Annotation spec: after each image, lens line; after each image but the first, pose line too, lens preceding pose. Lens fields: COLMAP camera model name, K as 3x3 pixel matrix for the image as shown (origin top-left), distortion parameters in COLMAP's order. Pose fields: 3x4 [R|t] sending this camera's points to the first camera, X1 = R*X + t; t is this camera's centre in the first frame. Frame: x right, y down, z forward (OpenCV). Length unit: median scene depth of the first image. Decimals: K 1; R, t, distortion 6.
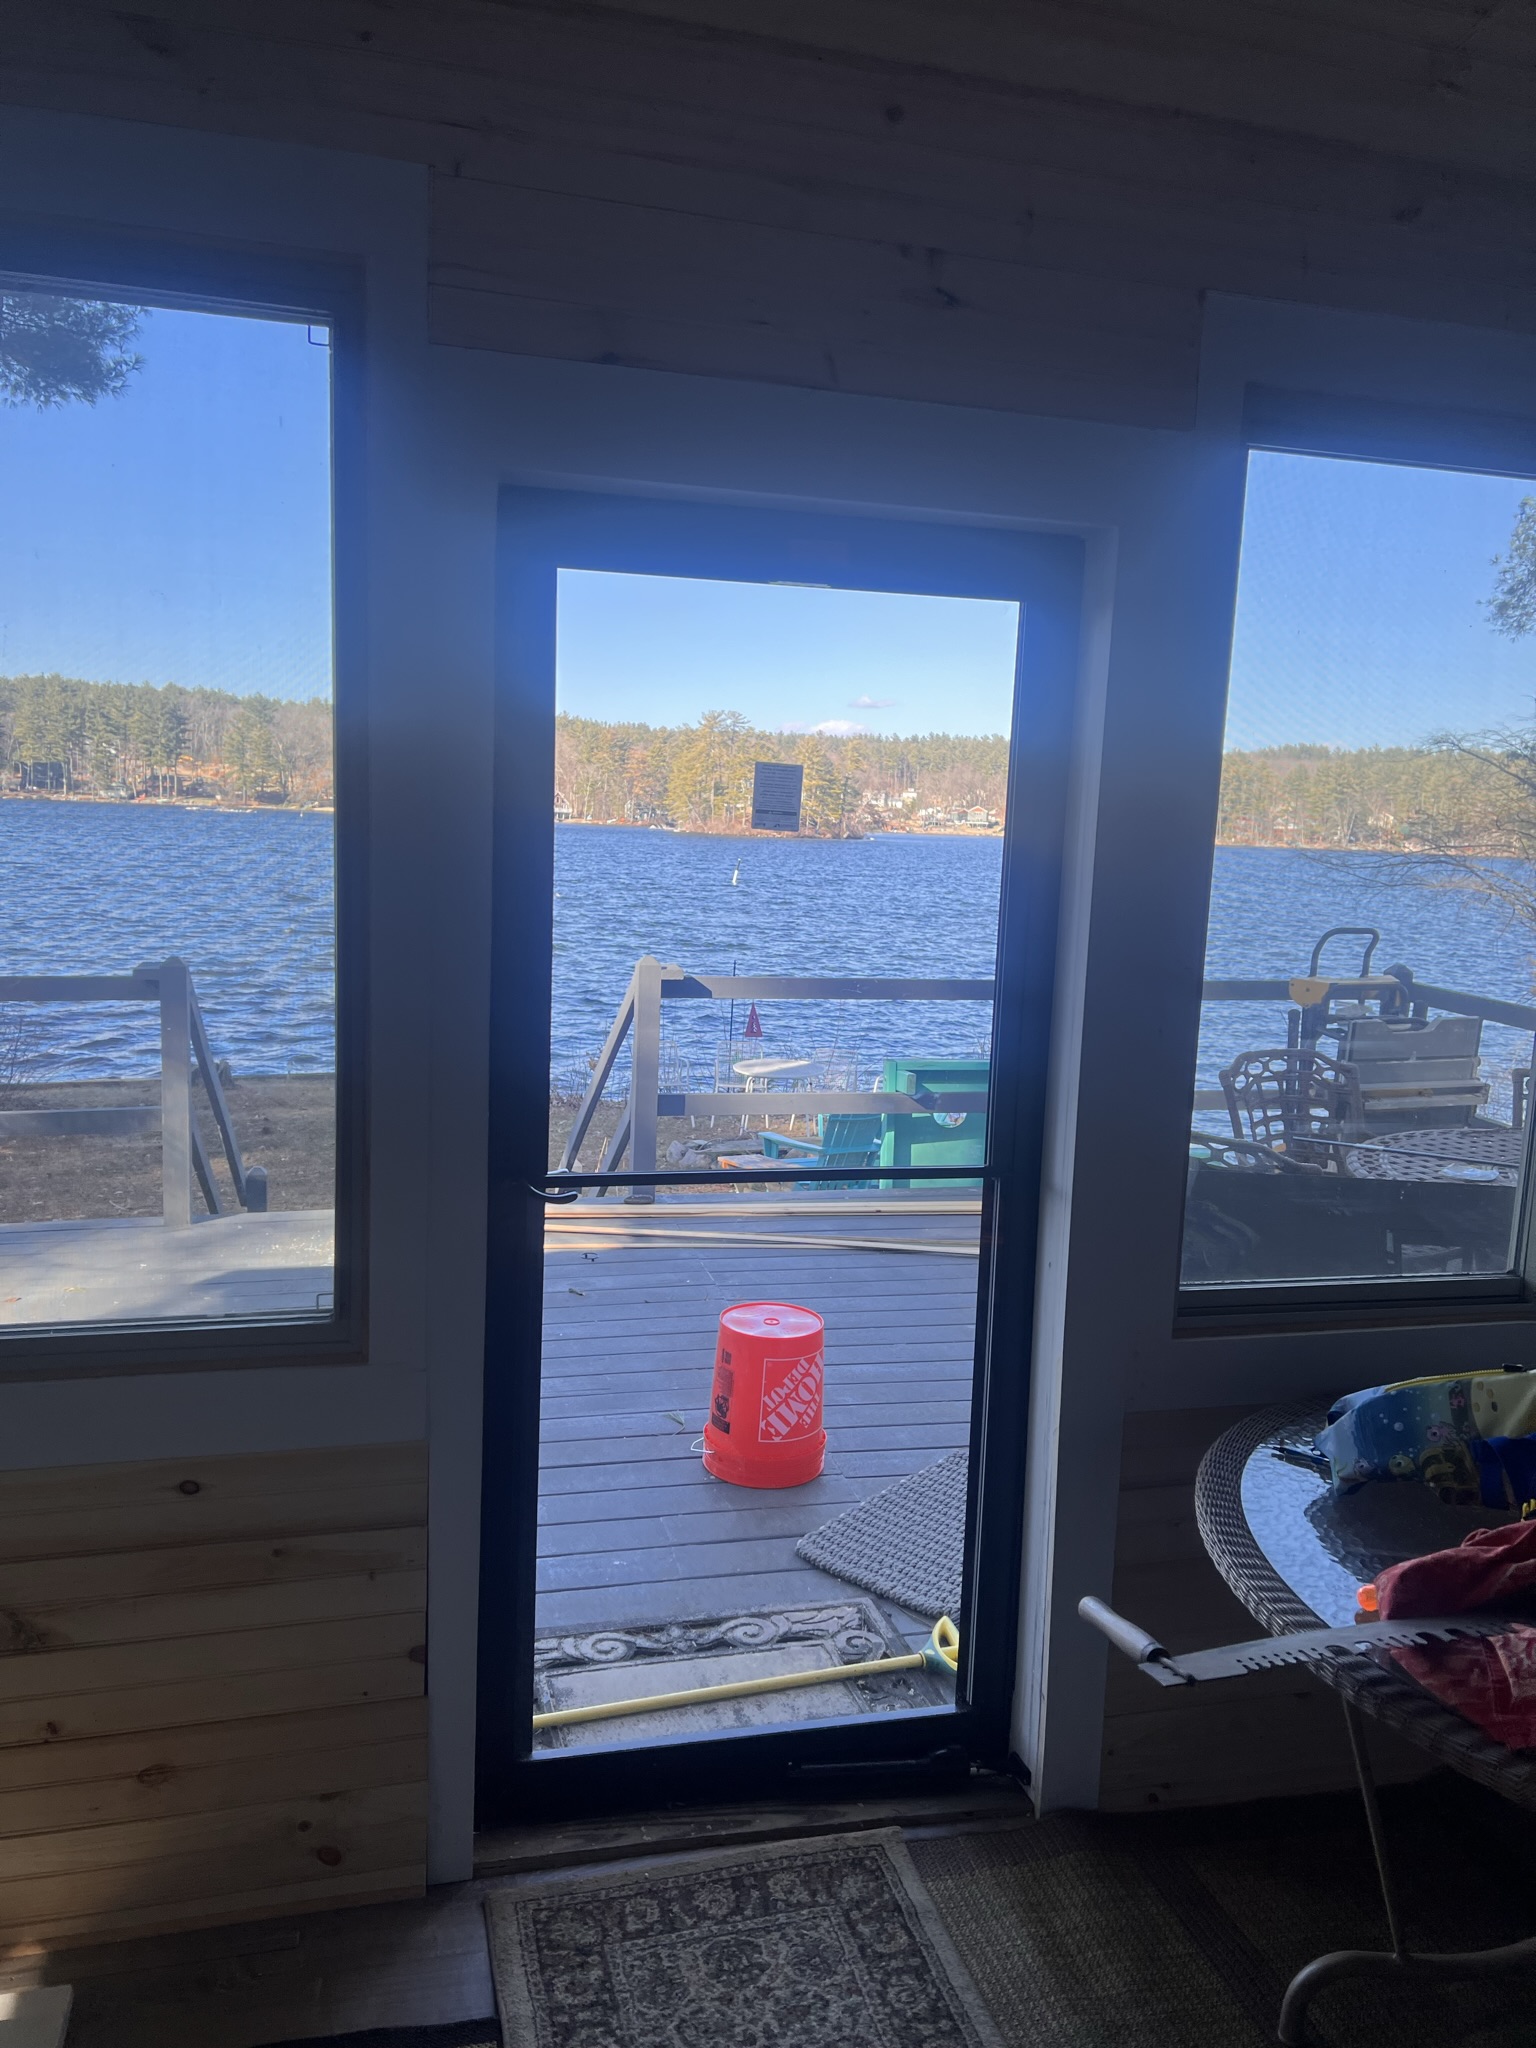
lens RADIAL K [[1593.3, 0, 768.0], [0, 1593.3, 1024.0], [0, 0, 1]] dist [-0.000154, 0.000685]
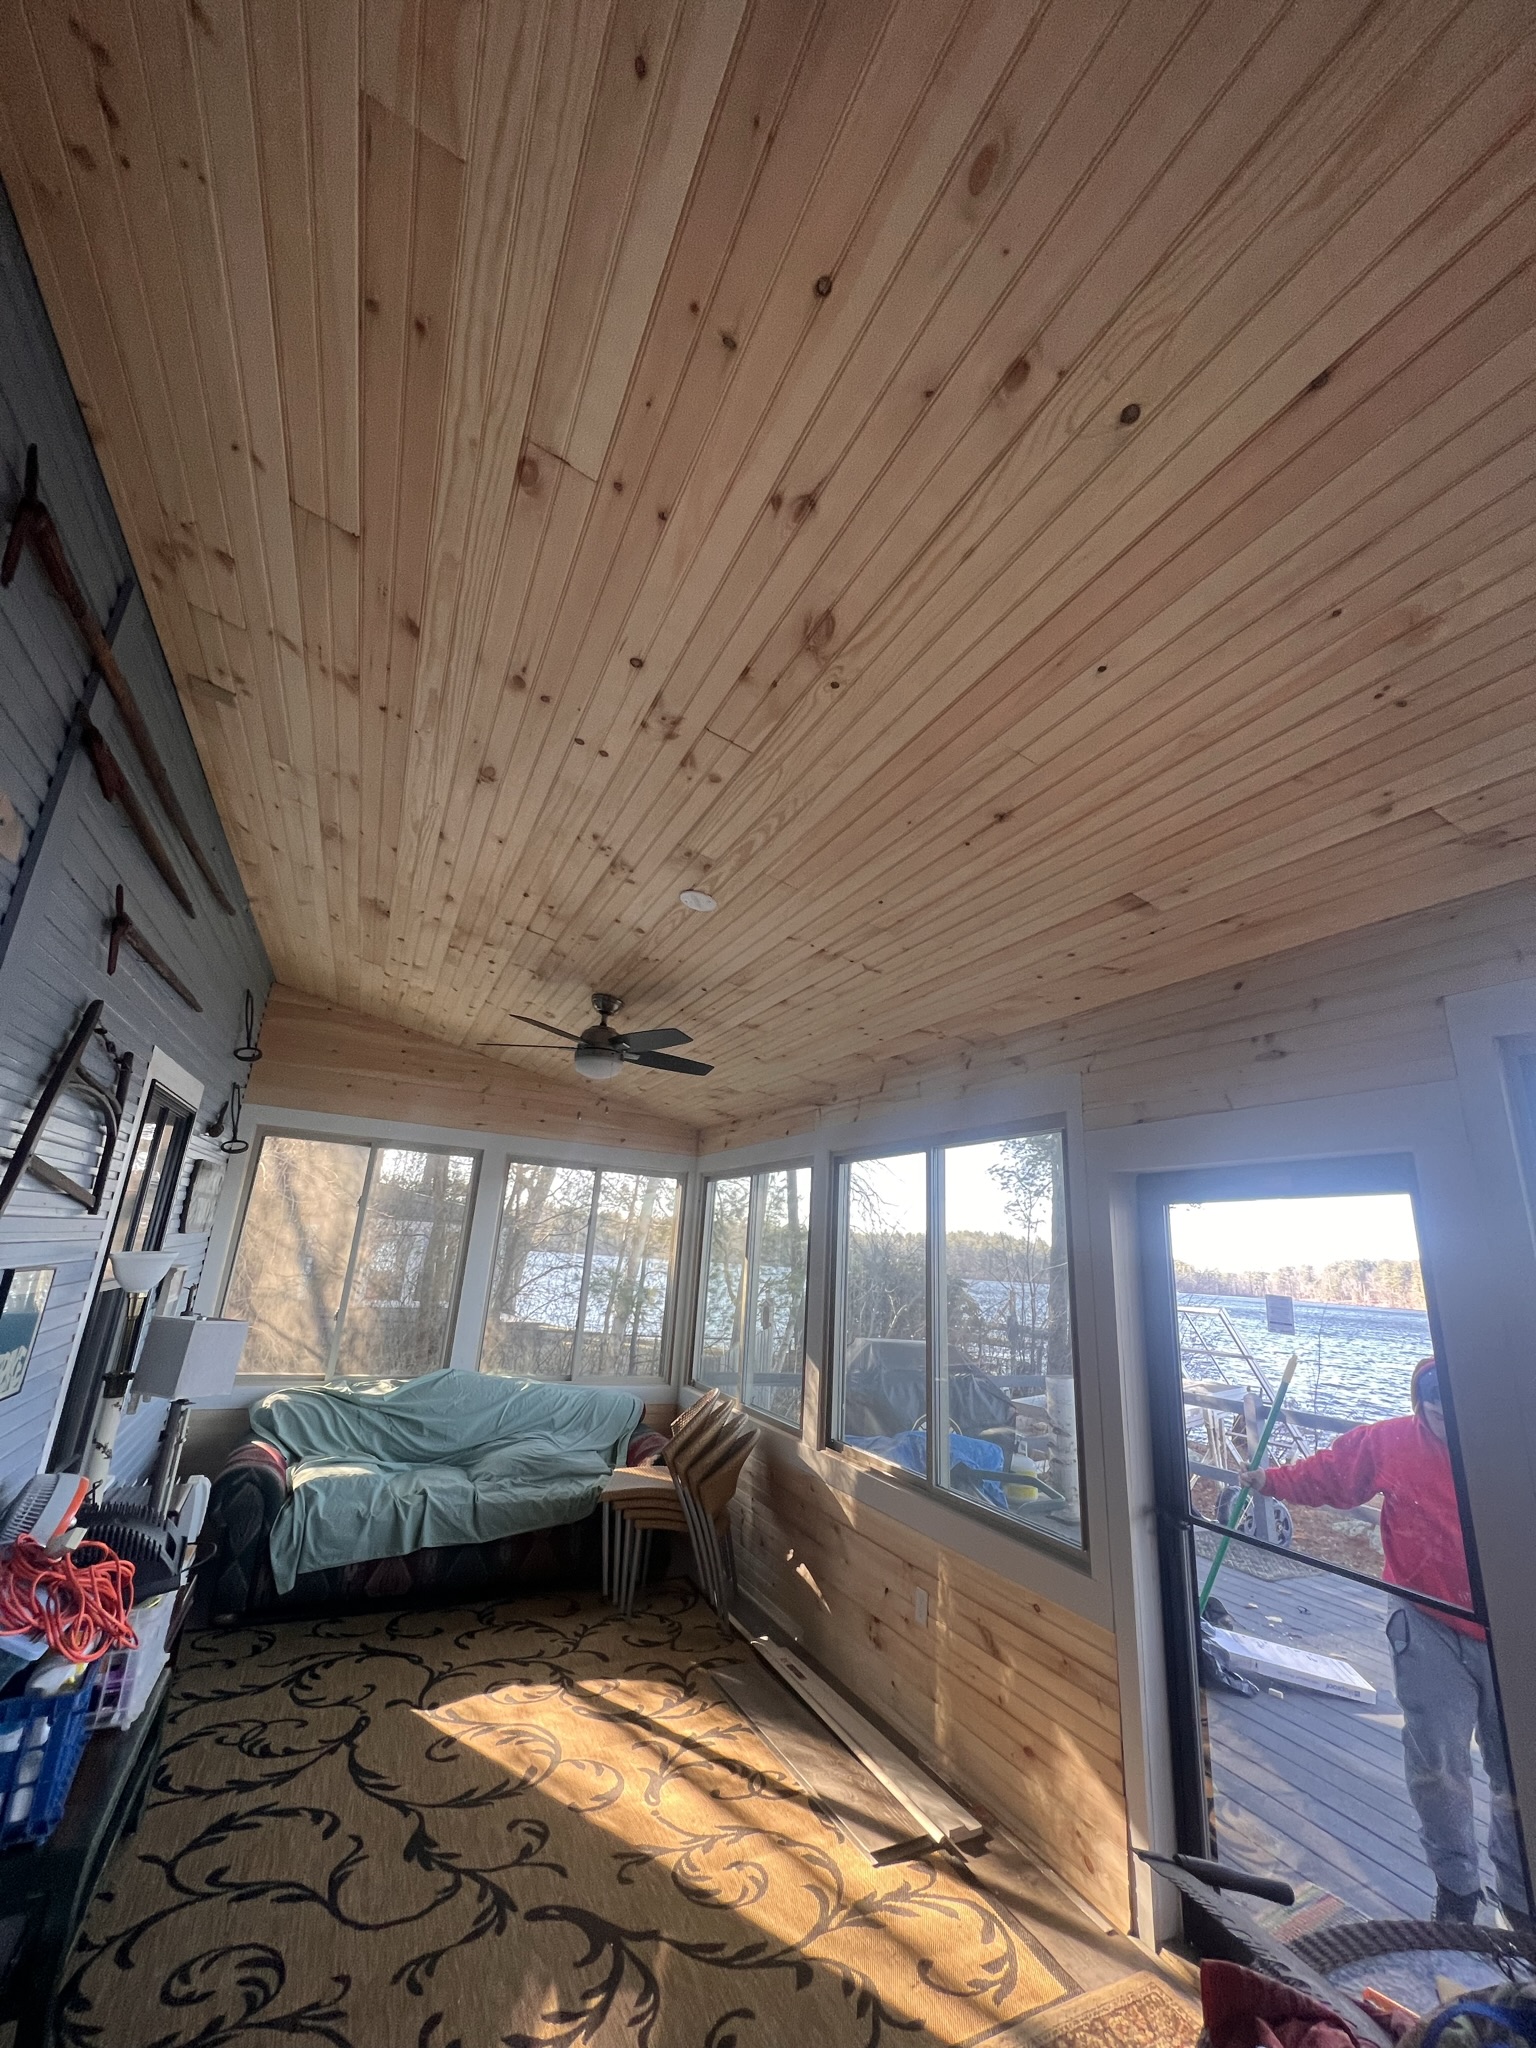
lens RADIAL K [[816.7, 0, 768.0], [0, 816.7, 1024.0], [0, 0, 1]] dist [-0.000147, -0.000035]
pose [[0.187651, -0.304164, -0.933955, 0.961494], [-0.208925, 0.916727, -0.340531, -0.005334], [0.959759, 0.259027, 0.108477, 0.261724]]
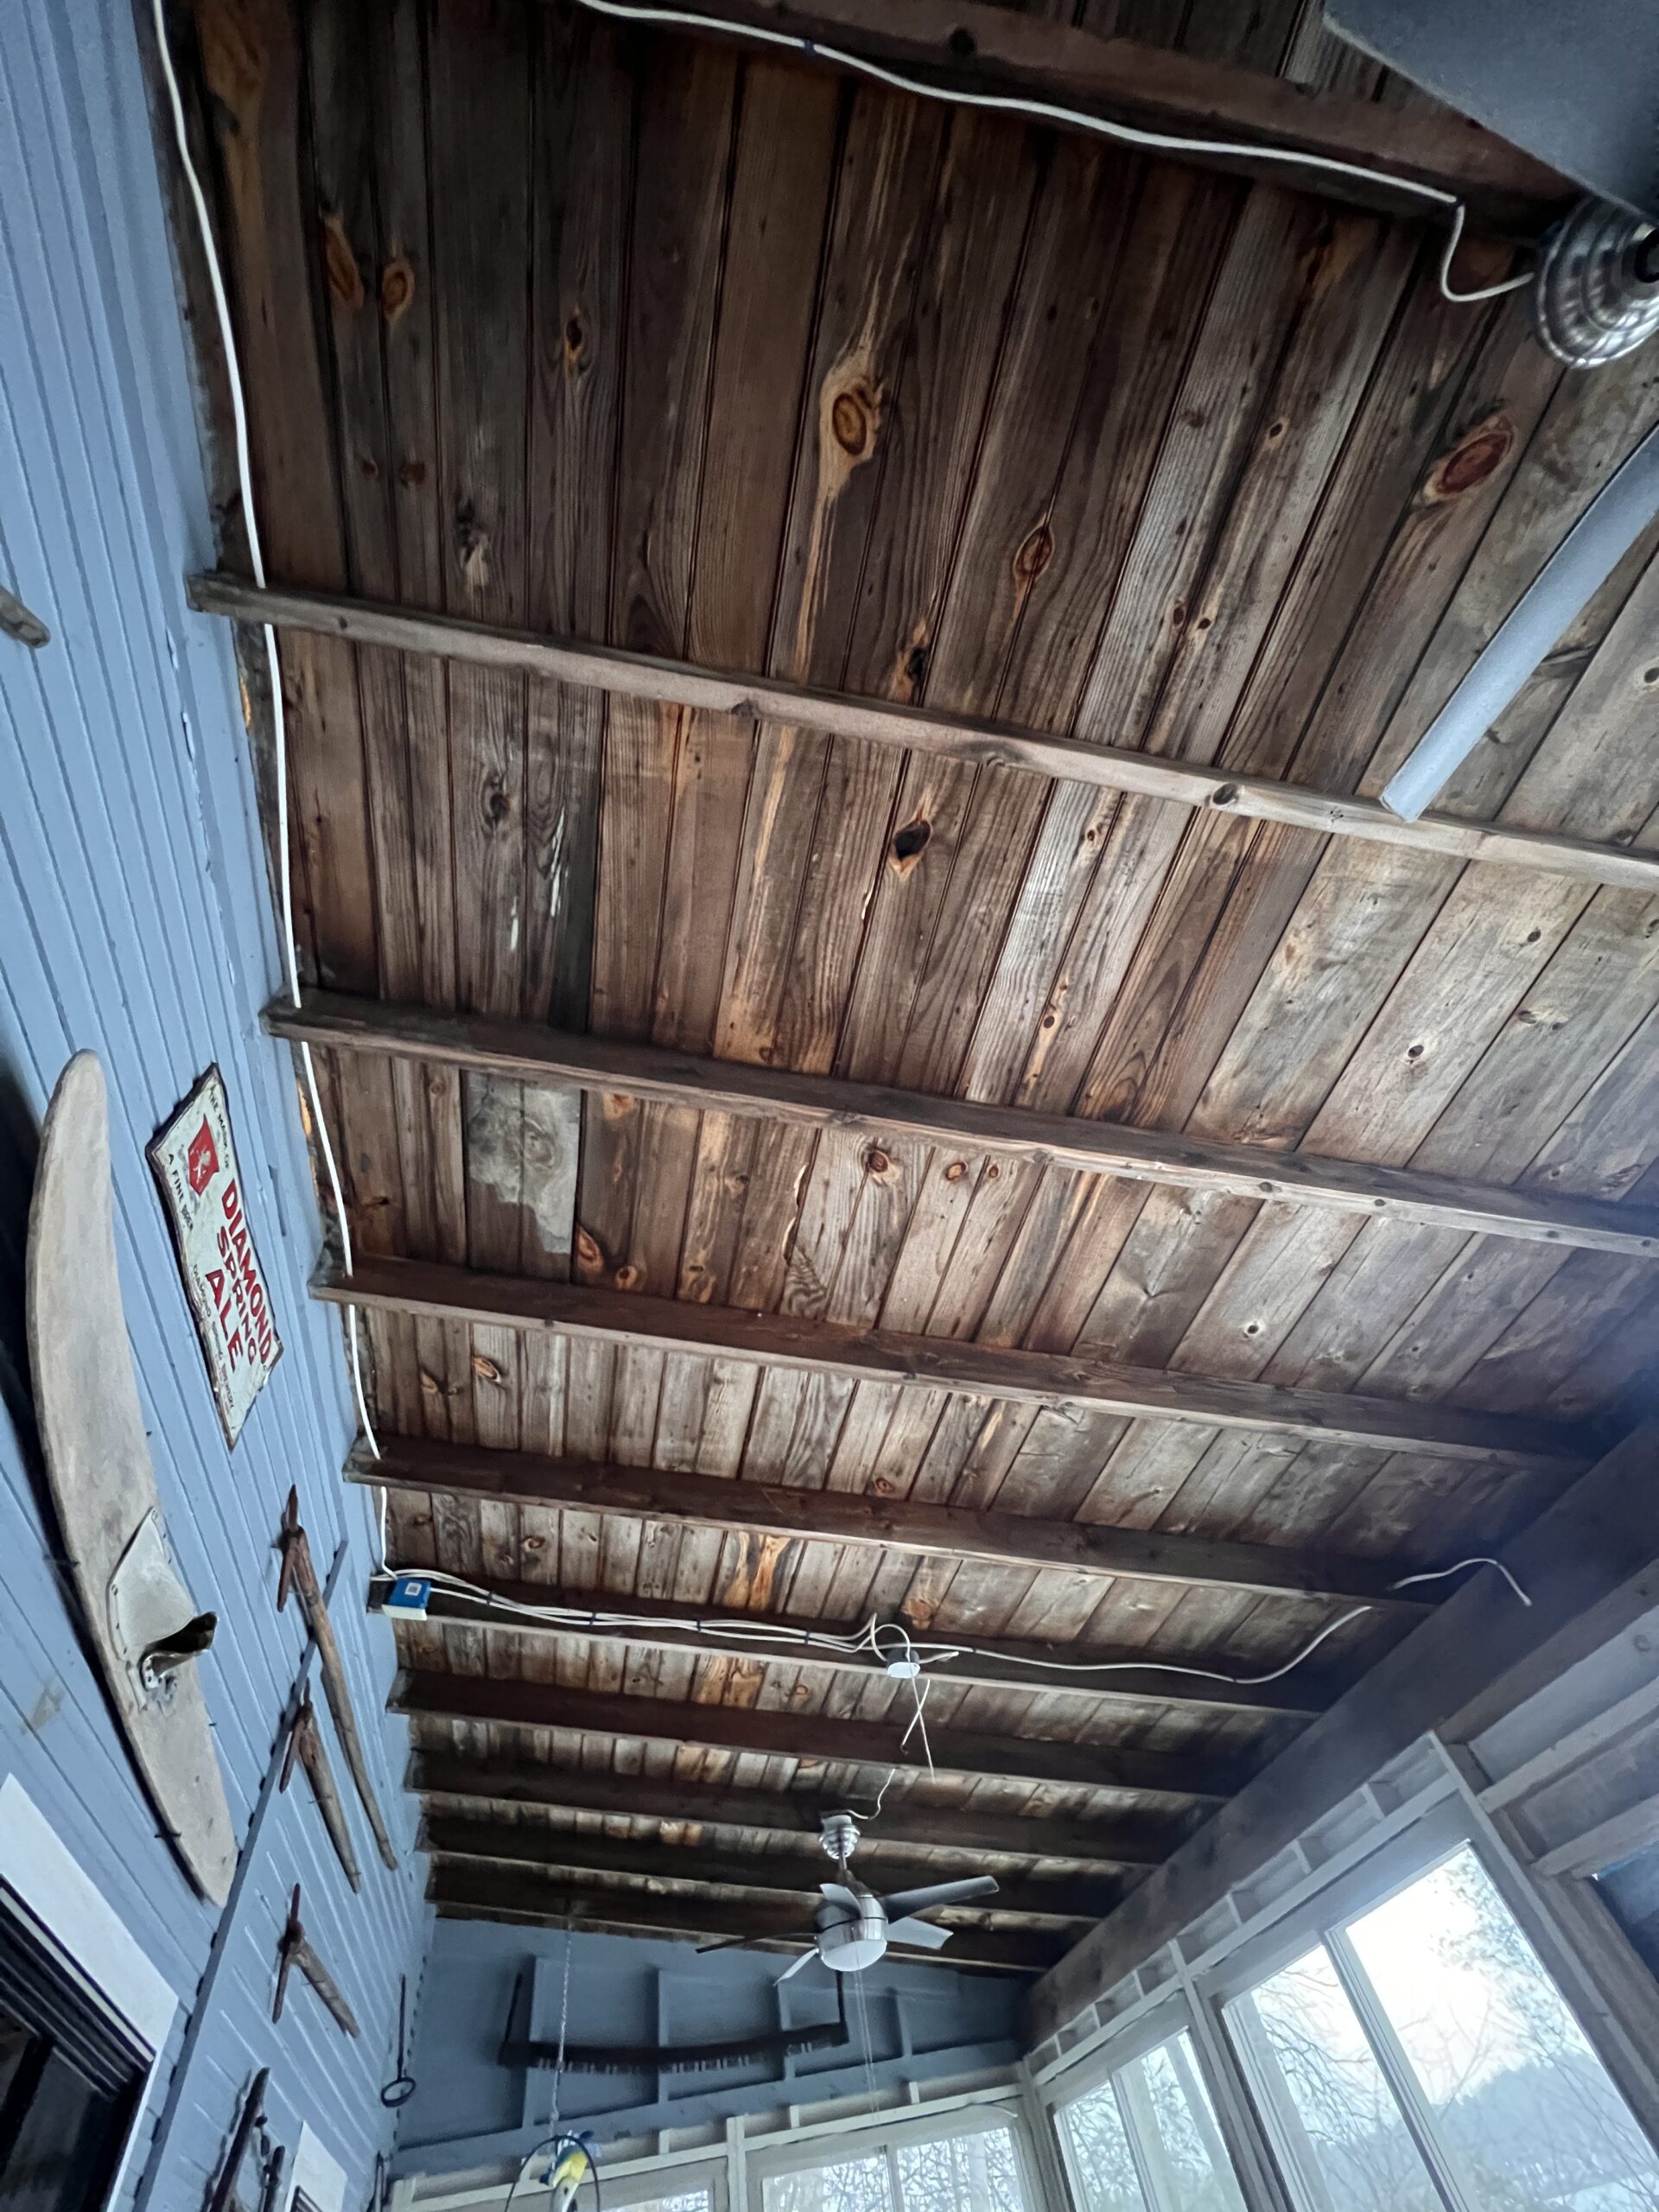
lens RADIAL K [[882.1, 0, 829.5], [0, 882.1, 1106.0], [0, 0, 1]] dist [-0.000147, -0.000035]
pose [[-0.082795, -0.837368, -0.540333, 1.102254], [-0.008558, 0.542772, -0.839837, 0.010583], [0.996530, -0.064910, -0.052105, 0.259420]]
